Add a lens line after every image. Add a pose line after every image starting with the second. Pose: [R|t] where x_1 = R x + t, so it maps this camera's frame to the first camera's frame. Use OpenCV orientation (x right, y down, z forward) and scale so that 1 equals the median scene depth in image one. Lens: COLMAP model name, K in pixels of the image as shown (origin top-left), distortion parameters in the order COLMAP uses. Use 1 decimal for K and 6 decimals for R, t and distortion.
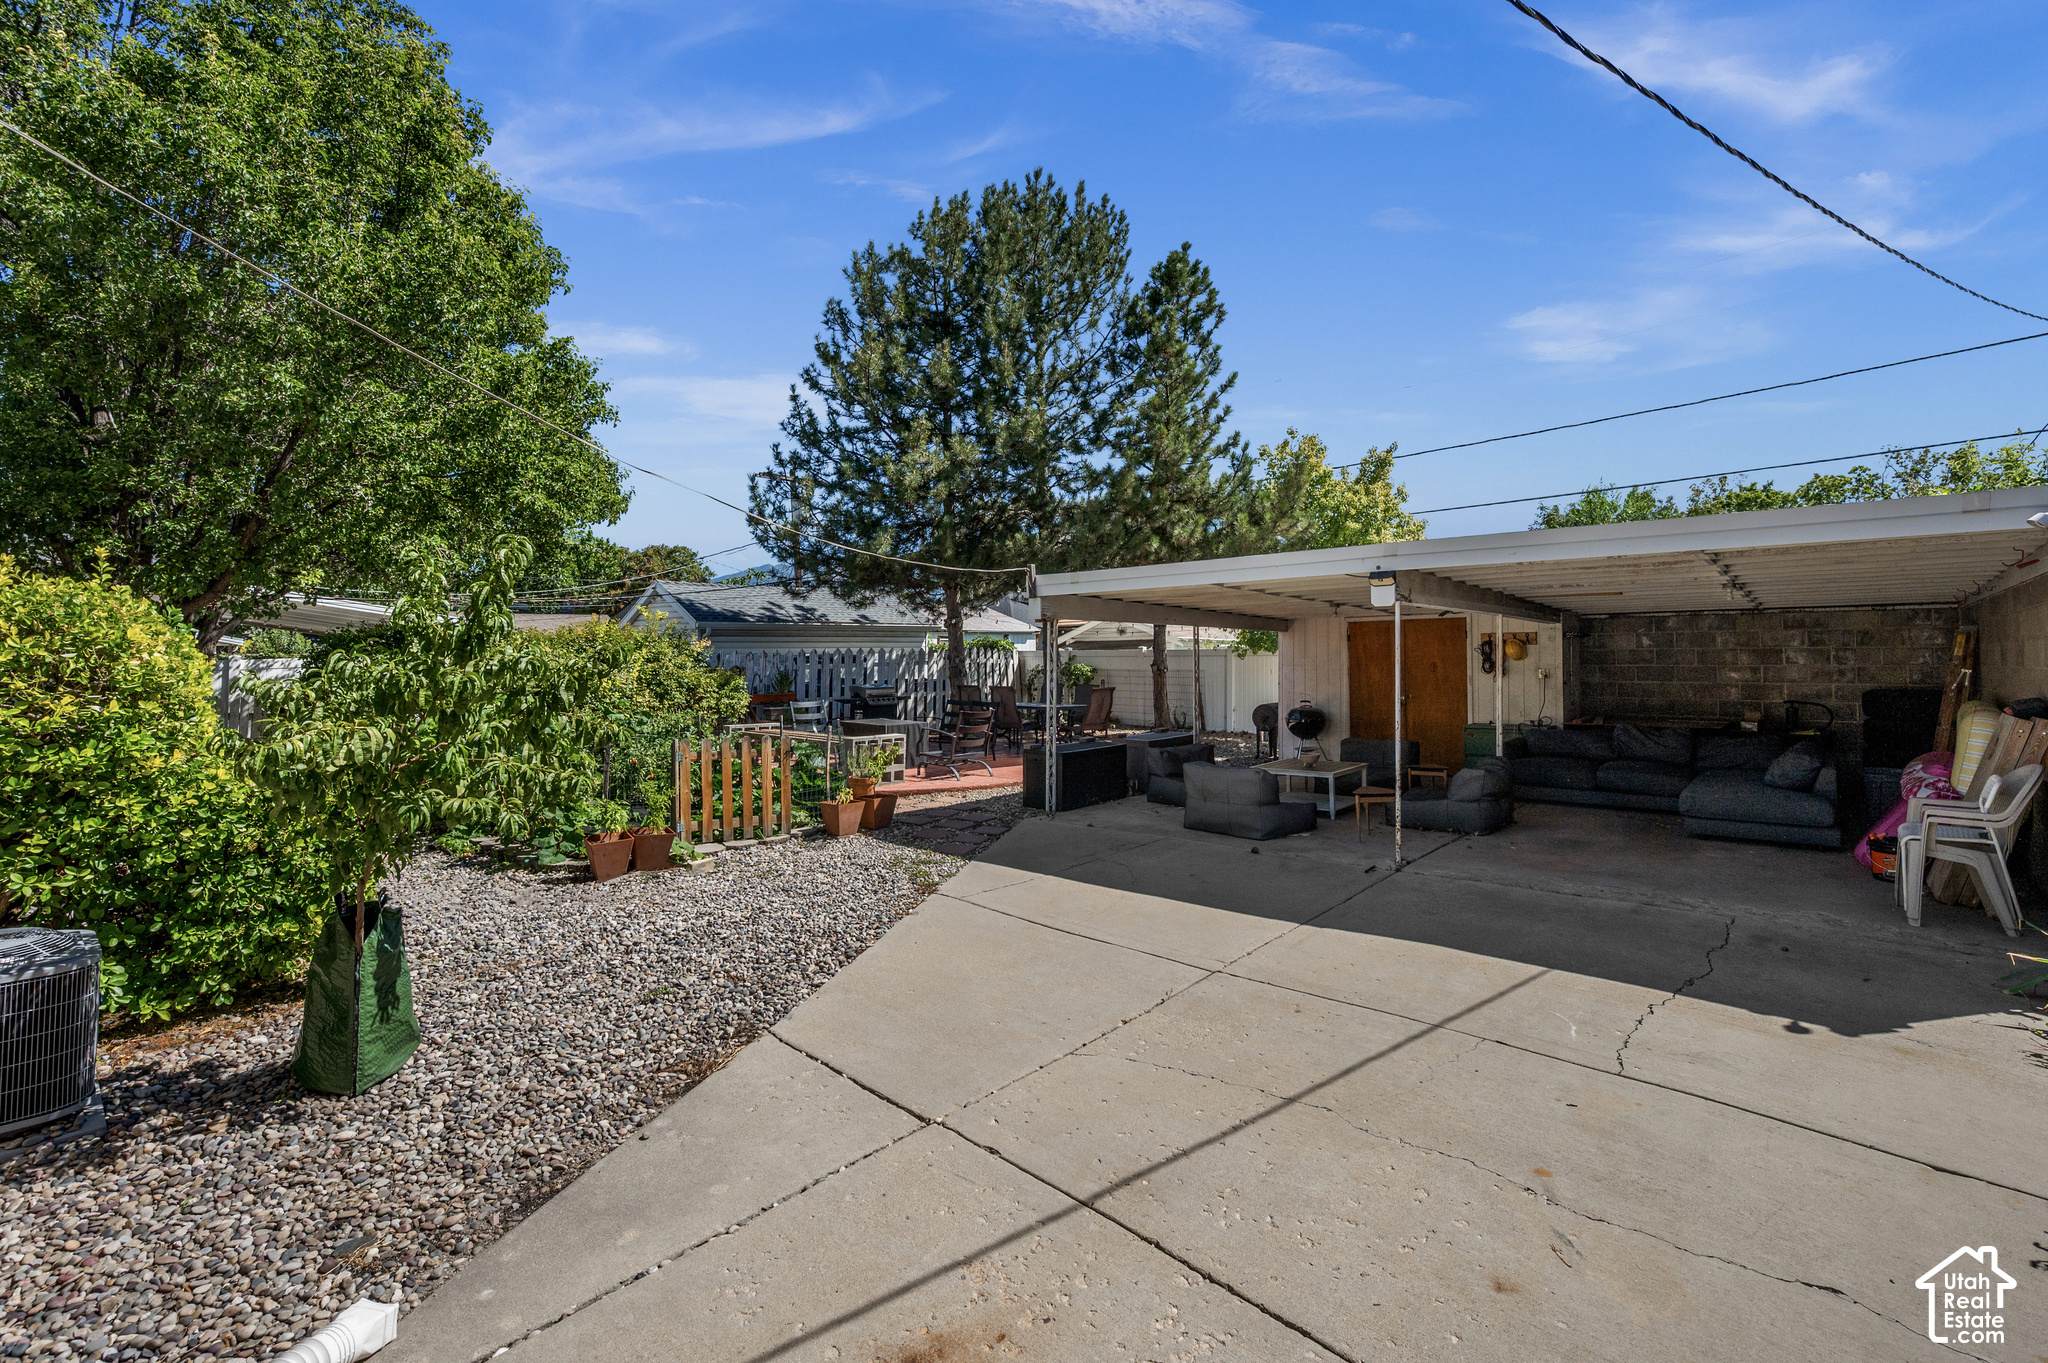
lens RADIAL K [[874.9, 0, 1025.8], [0, 874.9, 672.2], [0, 0, 1]] dist [-0.000239, -0.000506]
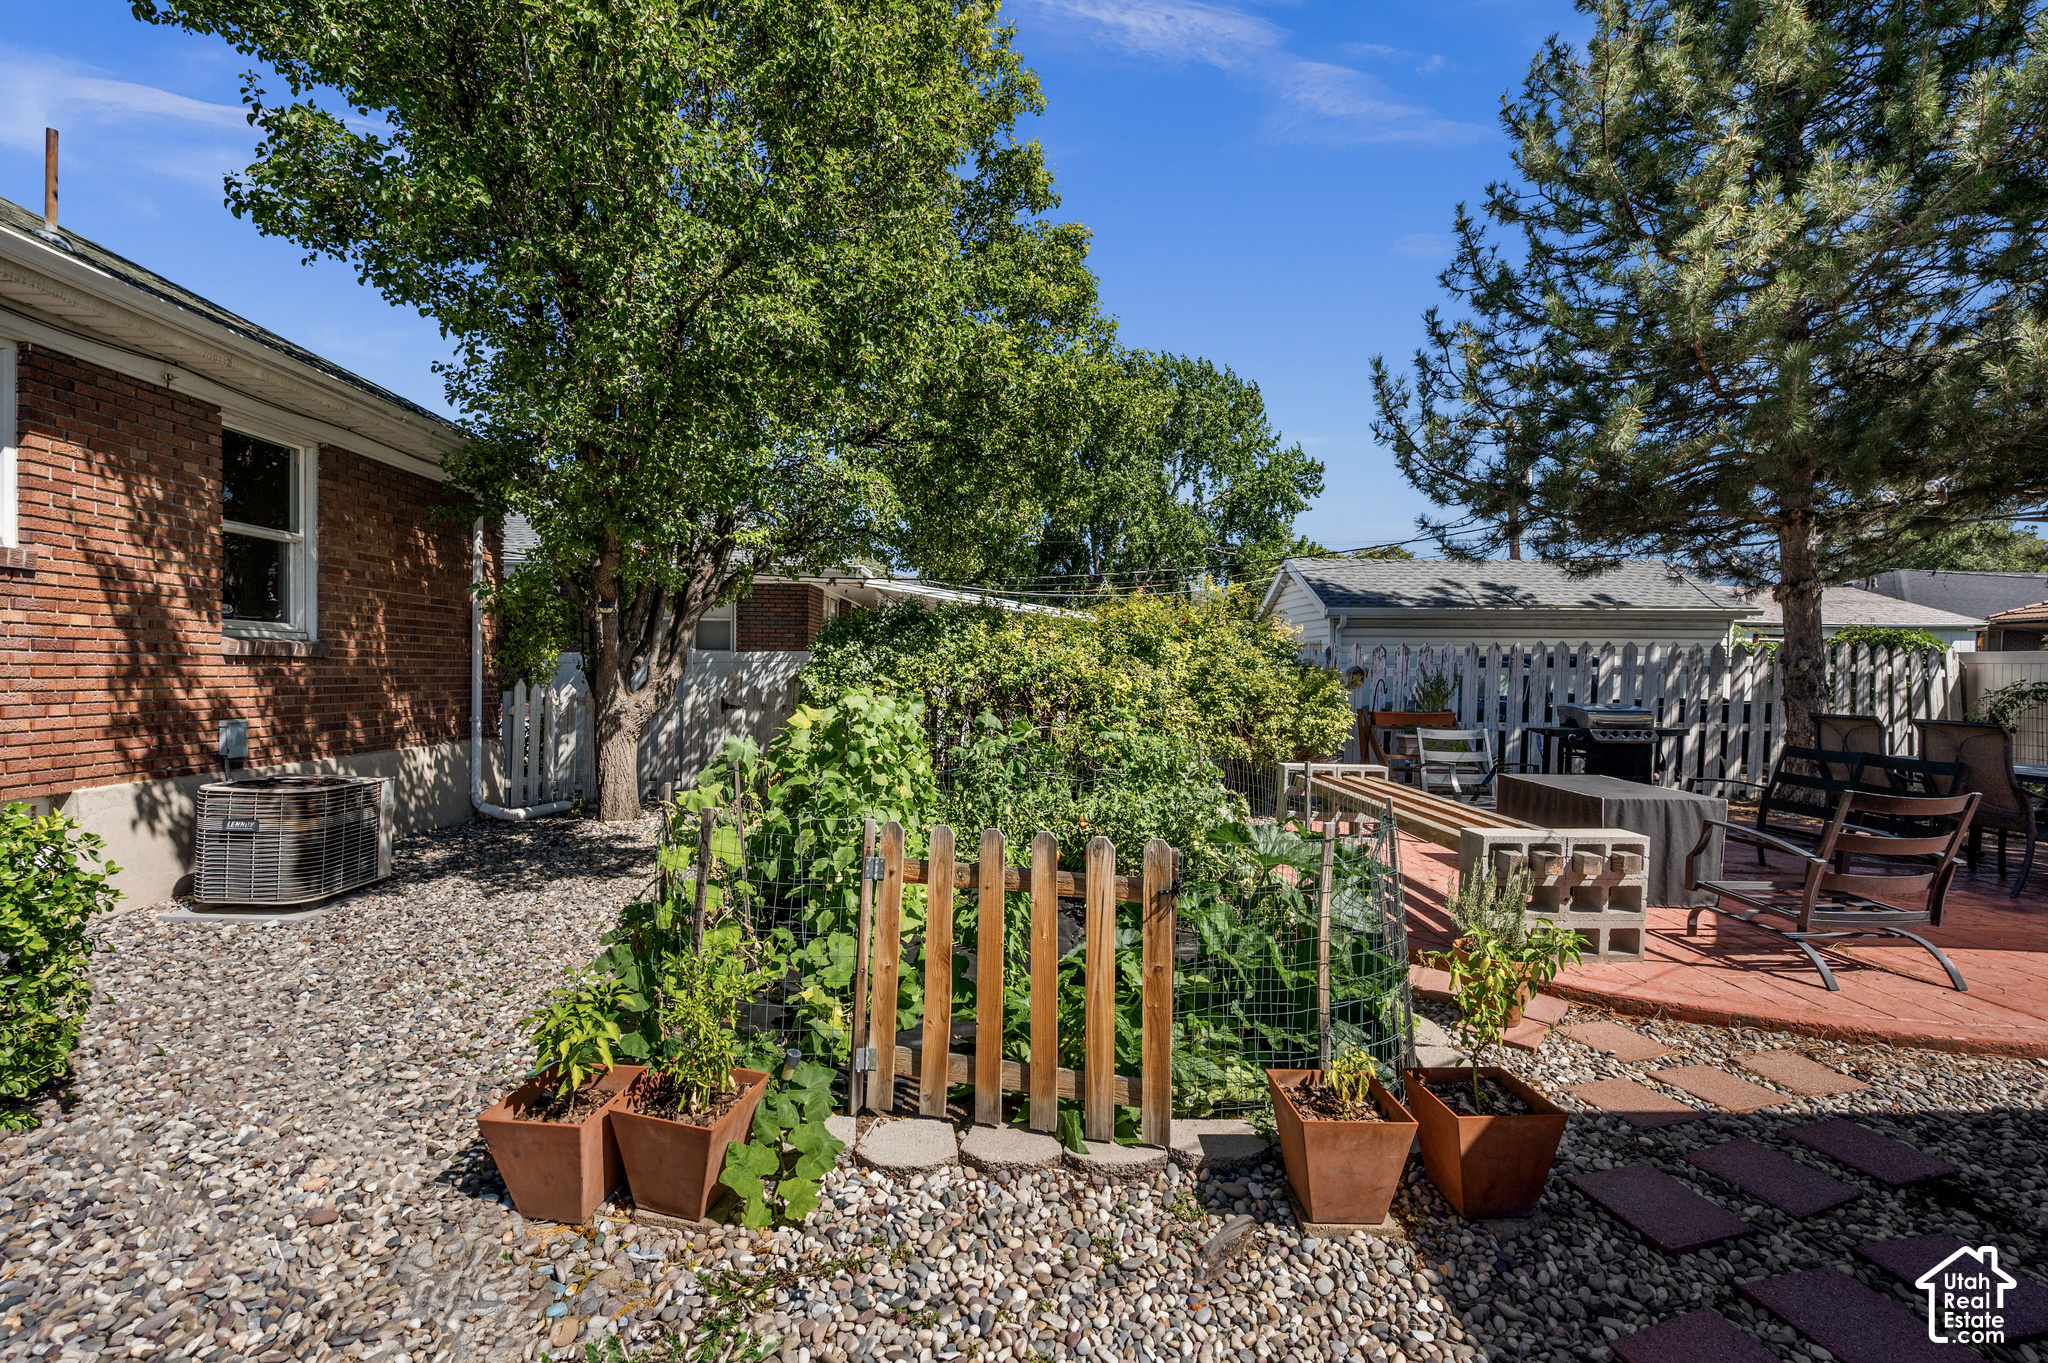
lens RADIAL K [[874.9, 0, 1028.8], [0, 874.9, 675.3], [0, 0, 1]] dist [-0.000239, -0.000506]
pose [[0.704096, 0.020481, -0.709809, -0.035645], [-0.028879, 0.999583, 0.000196, 0.005173], [0.709517, 0.020361, 0.704394, 0.326366]]
